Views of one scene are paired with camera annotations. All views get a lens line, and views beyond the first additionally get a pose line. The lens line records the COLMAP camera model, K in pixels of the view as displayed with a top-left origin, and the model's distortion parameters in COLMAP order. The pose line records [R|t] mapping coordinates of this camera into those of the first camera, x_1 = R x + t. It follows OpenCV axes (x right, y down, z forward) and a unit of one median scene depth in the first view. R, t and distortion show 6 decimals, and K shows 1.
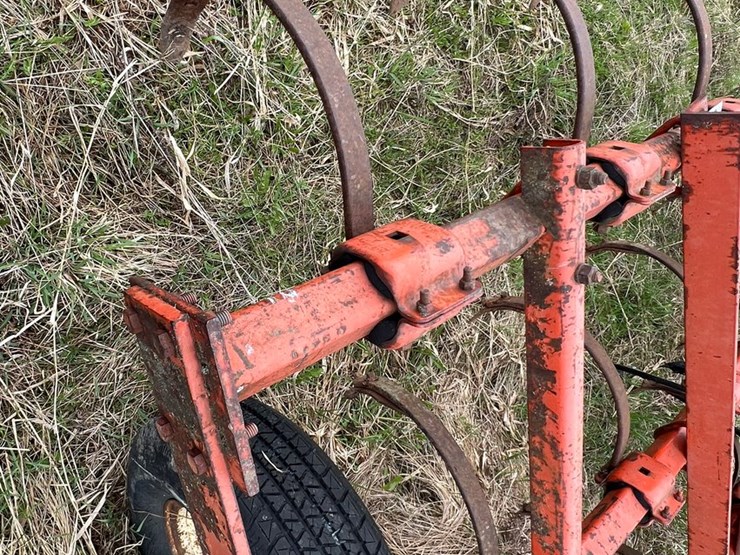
lens RADIAL K [[581.4, 0, 370.0], [0, 581.4, 277.5], [0, 0, 1]] dist [-0.003459, 0.000712]
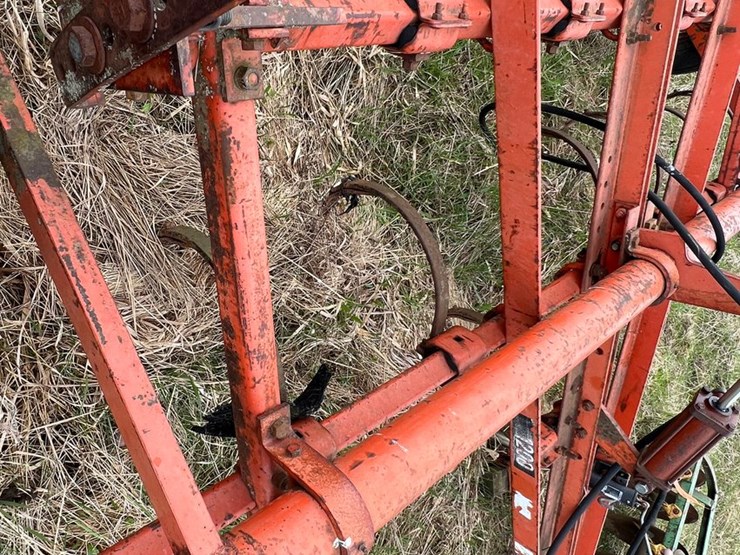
lens RADIAL K [[581.4, 0, 370.0], [0, 581.4, 277.5], [0, 0, 1]] dist [-0.003459, 0.000712]
pose [[0.993190, 0.085536, 0.079098, 0.252902], [-0.088573, 0.995429, 0.035710, 0.458410], [-0.075682, -0.042473, 0.996227, 0.169743]]
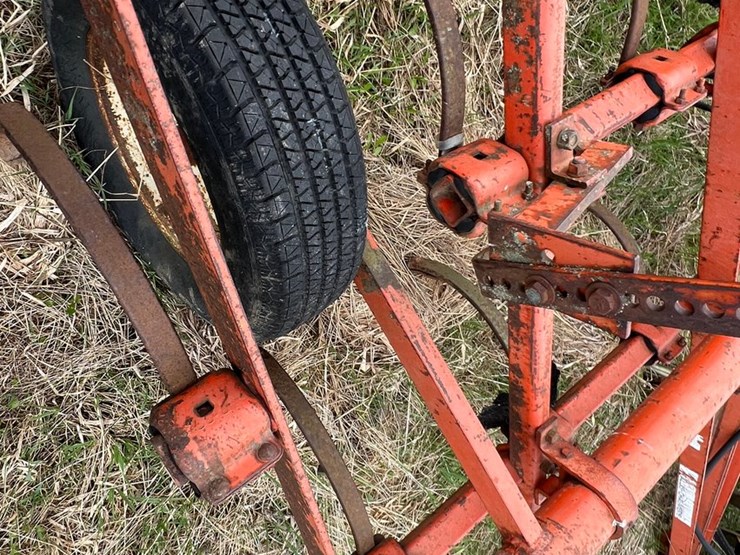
lens RADIAL K [[581.4, 0, 370.0], [0, 581.4, 277.5], [0, 0, 1]] dist [-0.003459, 0.000712]
pose [[0.998200, 0.007107, -0.059547, 0.072219], [0.006817, 0.973068, 0.230419, 0.296068], [0.059581, -0.230411, 0.971268, 0.062333]]
